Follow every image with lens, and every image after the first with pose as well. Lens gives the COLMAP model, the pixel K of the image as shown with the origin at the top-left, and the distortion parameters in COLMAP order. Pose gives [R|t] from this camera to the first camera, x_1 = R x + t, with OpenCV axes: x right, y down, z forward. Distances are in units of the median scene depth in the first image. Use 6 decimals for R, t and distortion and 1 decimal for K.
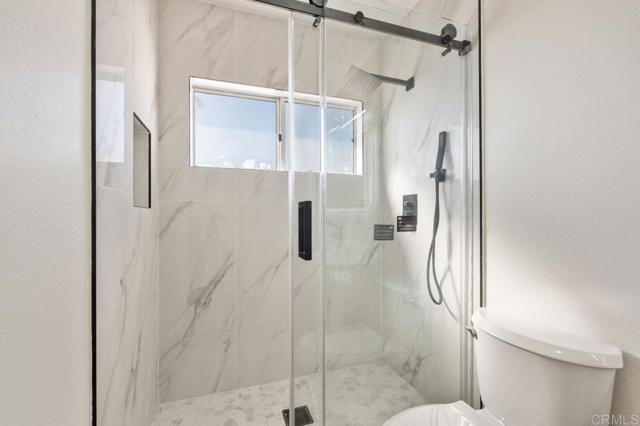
lens RADIAL K [[281.7, 0, 318.0], [0, 281.7, 215.0], [0, 0, 1]] dist [-0.010777, 0.001914]
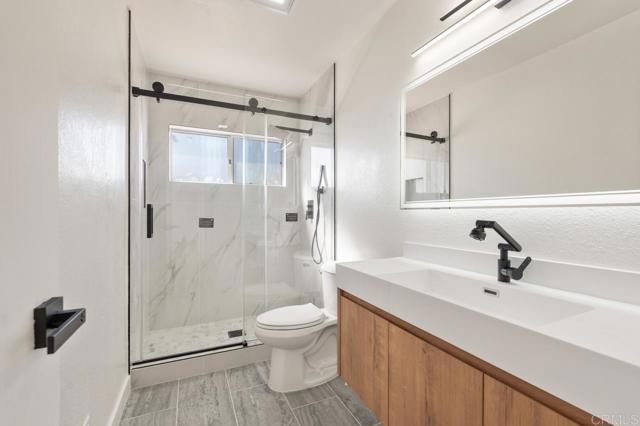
lens RADIAL K [[281.7, 0, 323.6], [0, 281.7, 213.0], [0, 0, 1]] dist [-0.010777, 0.001914]
pose [[0.994190, 0.000434, 0.107634, 0.230959], [0.000236, 0.999981, -0.006212, 0.012621], [-0.107635, 0.006202, 0.994171, -0.641046]]
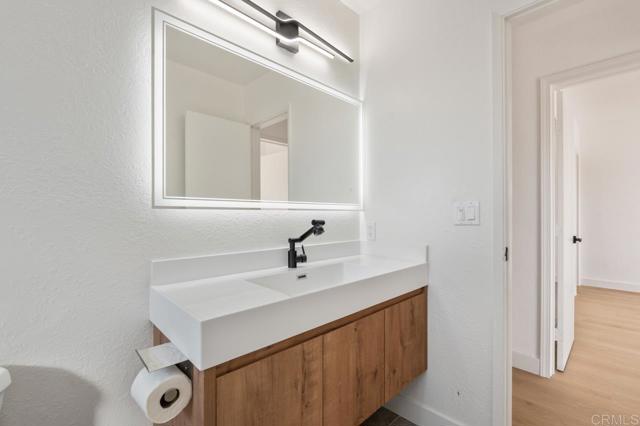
lens RADIAL K [[281.7, 0, 320.3], [0, 281.7, 210.9], [0, 0, 1]] dist [-0.010777, 0.001914]
pose [[-0.423809, 0.013317, 0.905654, -0.149148], [0.004928, 0.999911, -0.012397, 0.008643], [-0.905738, -0.000791, -0.423837, 0.438934]]
